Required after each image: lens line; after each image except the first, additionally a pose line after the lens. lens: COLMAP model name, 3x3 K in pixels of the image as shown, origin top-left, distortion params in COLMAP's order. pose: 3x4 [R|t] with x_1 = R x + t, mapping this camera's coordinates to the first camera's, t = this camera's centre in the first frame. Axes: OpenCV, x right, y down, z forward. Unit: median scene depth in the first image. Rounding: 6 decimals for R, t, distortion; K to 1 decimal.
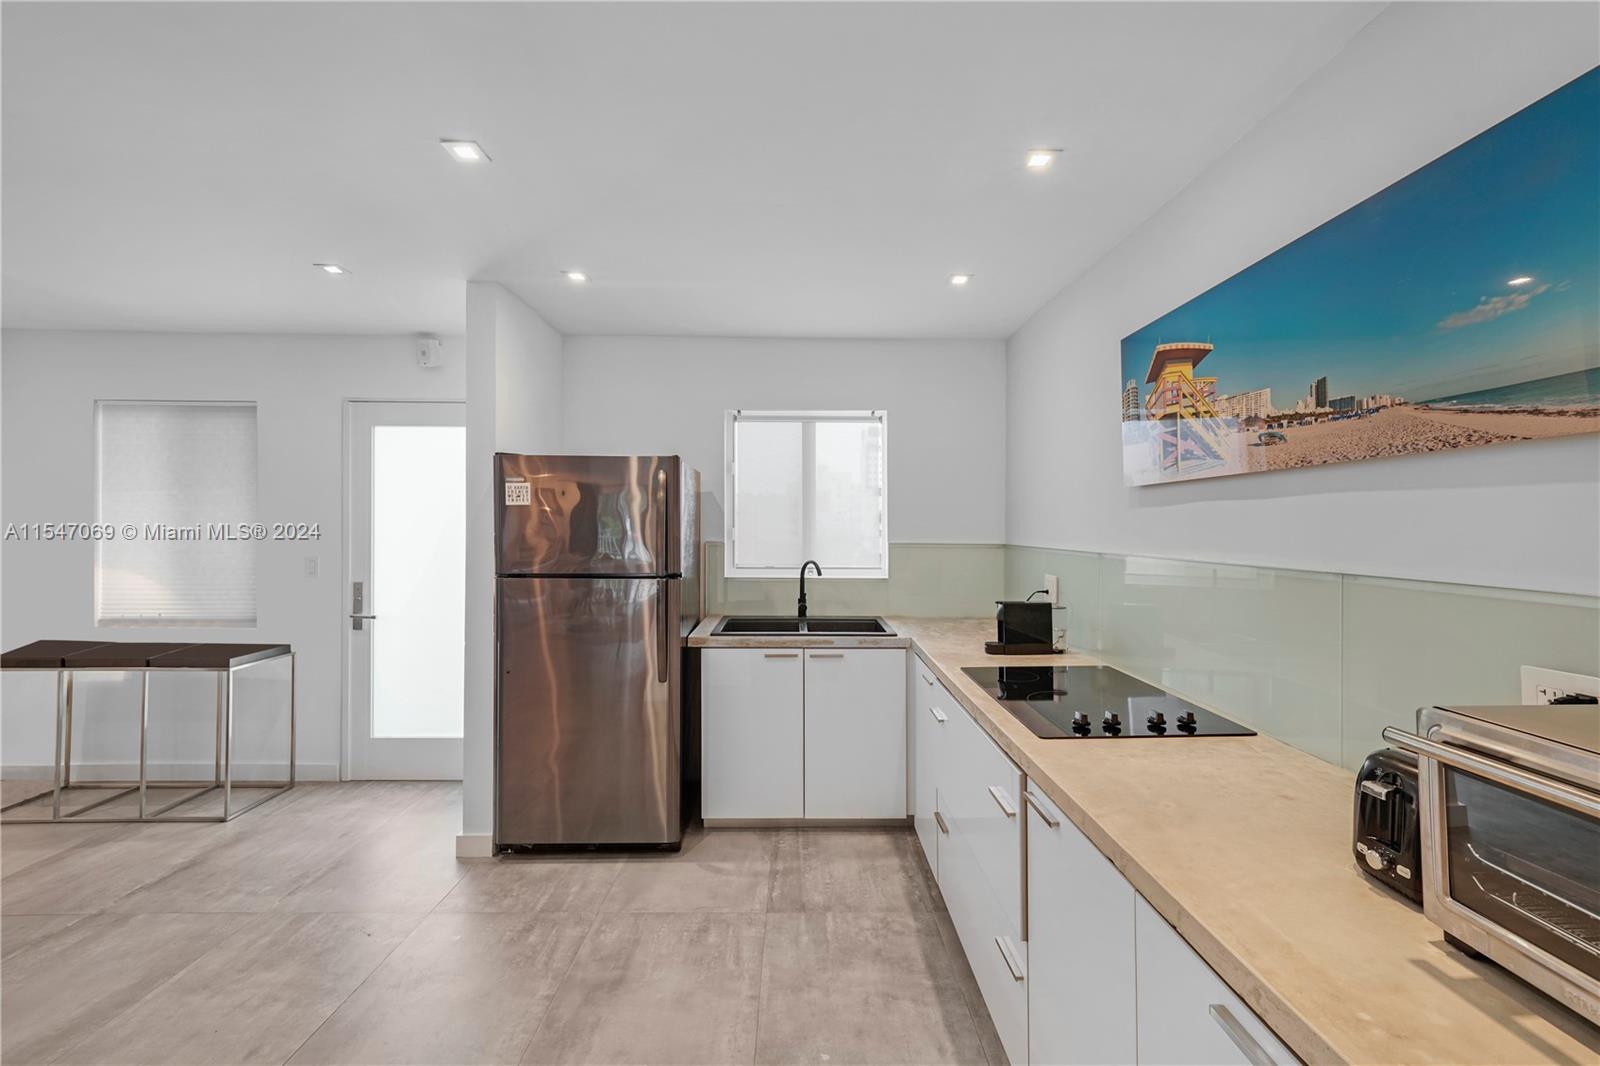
lens RADIAL K [[657.9, 0, 832.6], [0, 657.9, 518.9], [0, 0, 1]] dist [-0.010359, -0.000068]
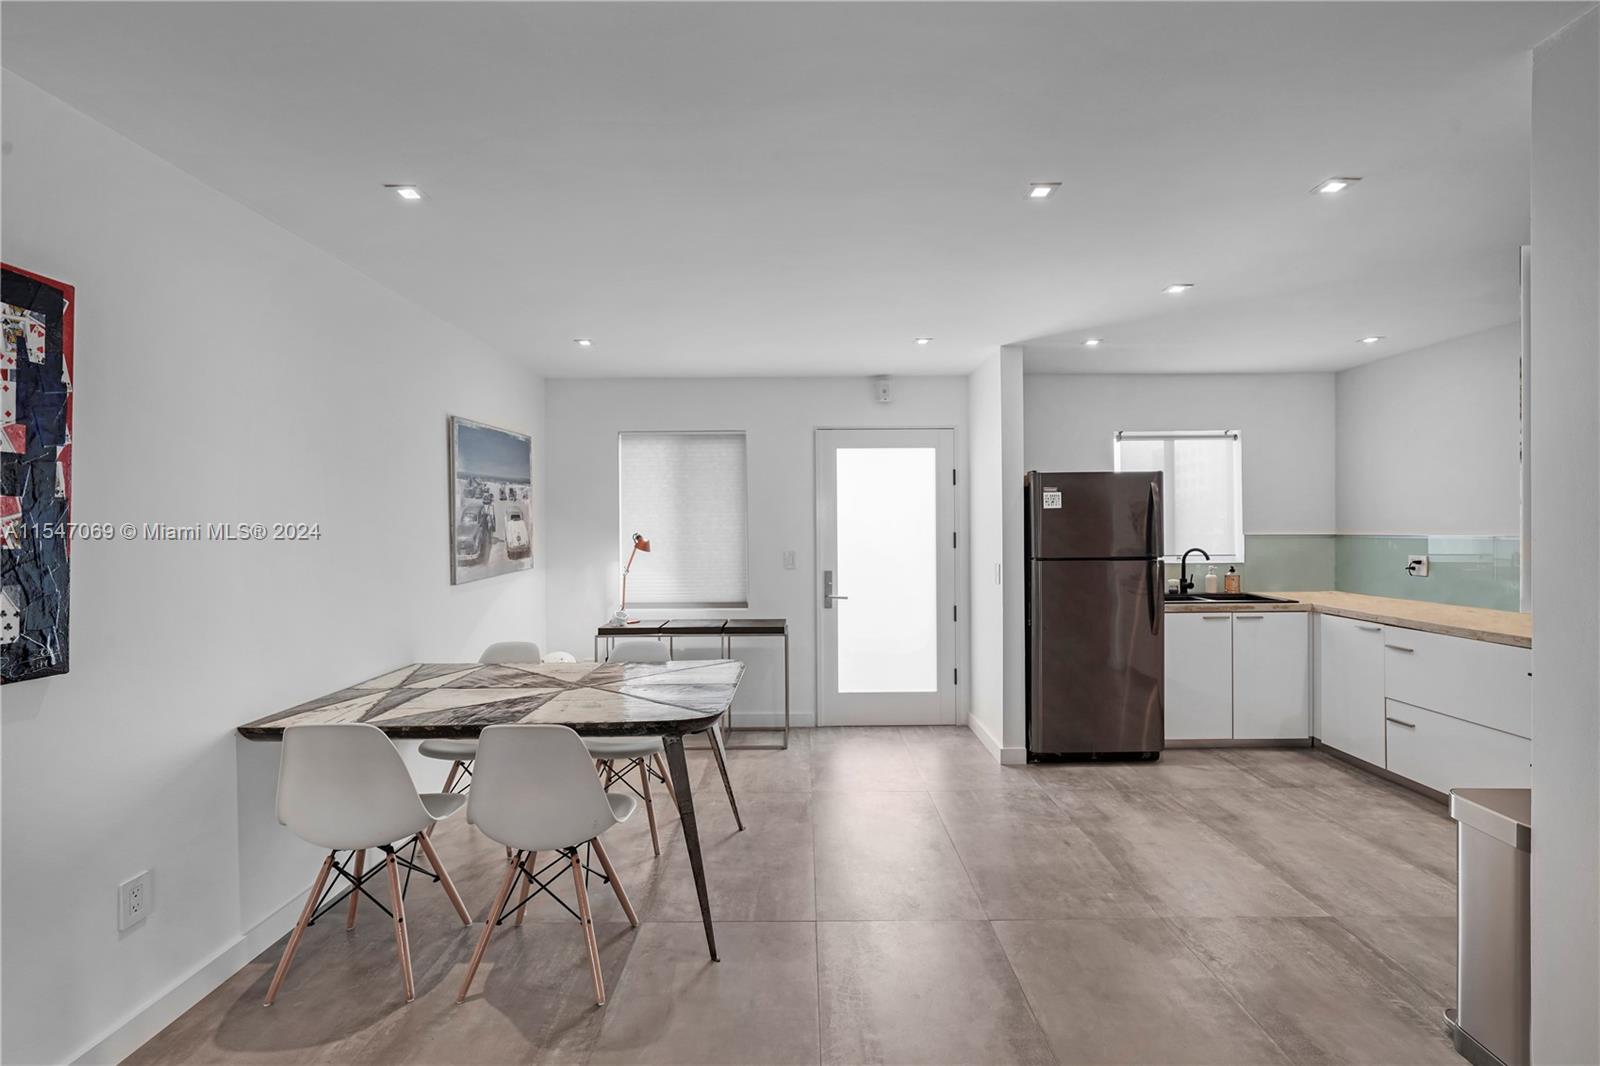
lens RADIAL K [[713.7, 0, 806.1], [0, 713.7, 525.2], [0, 0, 1]] dist [-0.015287, -0.000122]
pose [[0.999602, -0.012913, -0.025099, -0.961866], [0.013040, 0.999903, 0.004901, 0.000533], [0.025033, -0.005226, 0.999673, -0.516836]]
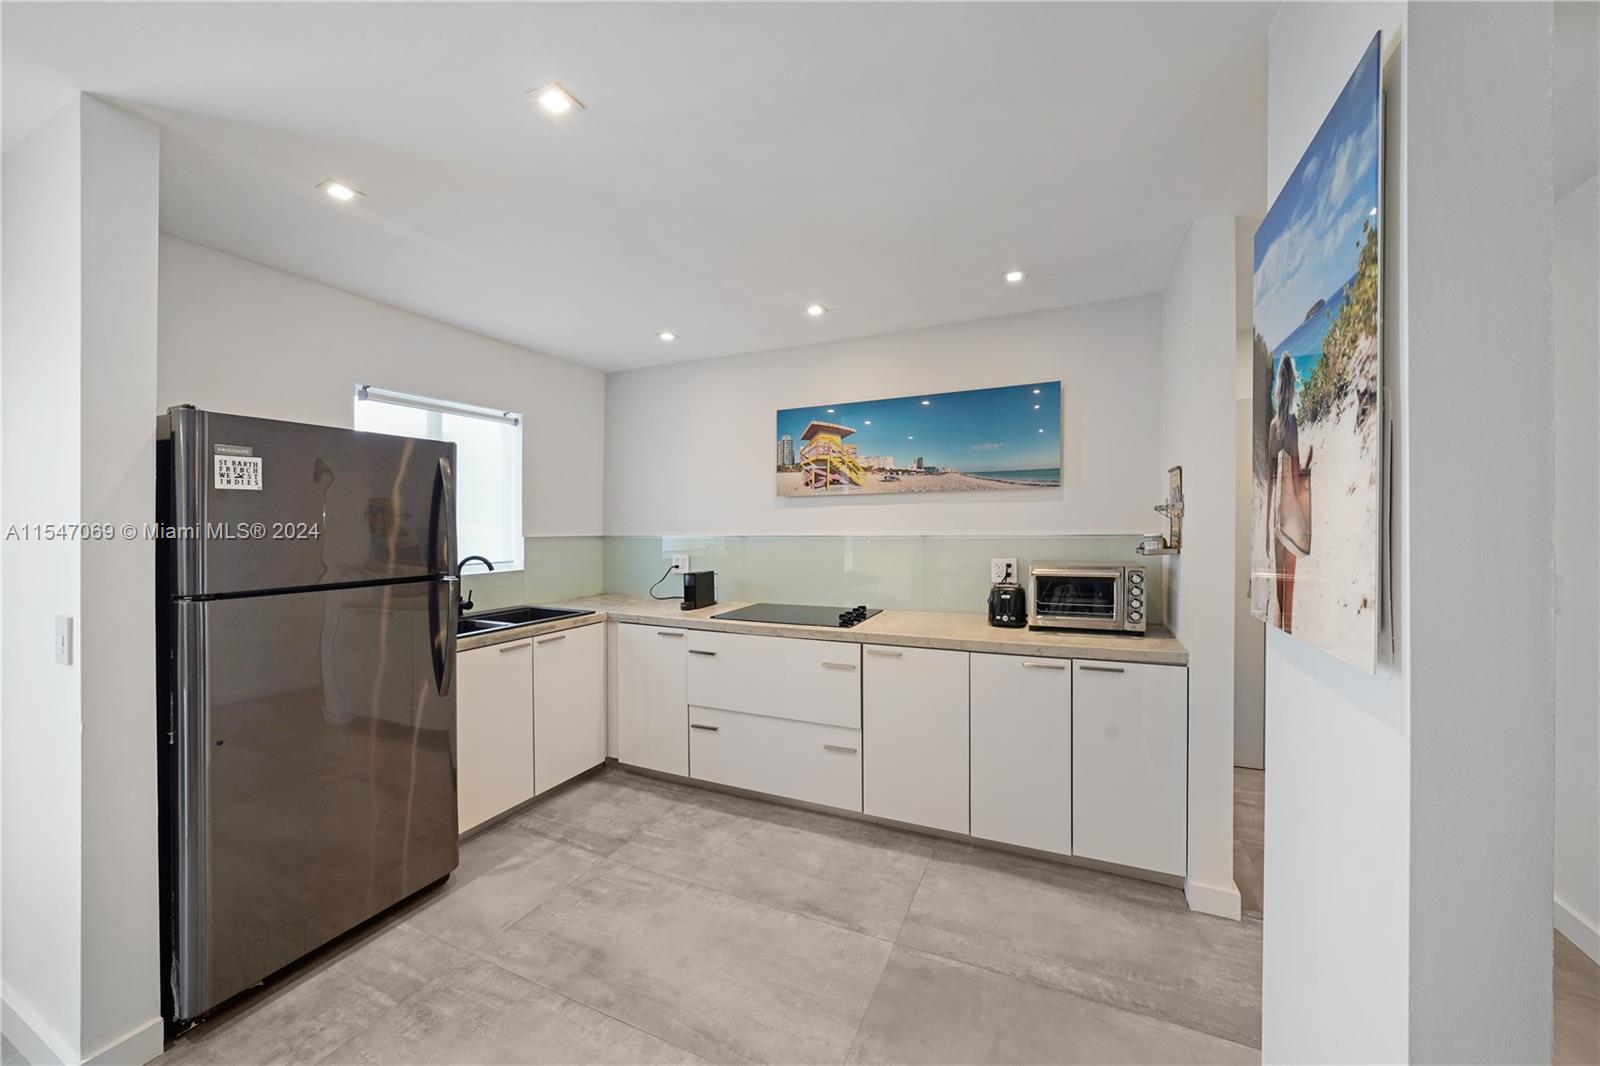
lens RADIAL K [[576.0, 0, 803.1], [0, 576.0, 524.0], [0, 0, 1]] dist [-0.038692, 0.010630]
pose [[0.437945, -0.008025, 0.898966, -0.741030], [0.001106, 0.999964, 0.008388, 0.010266], [-0.899001, -0.002680, 0.437938, 0.231365]]
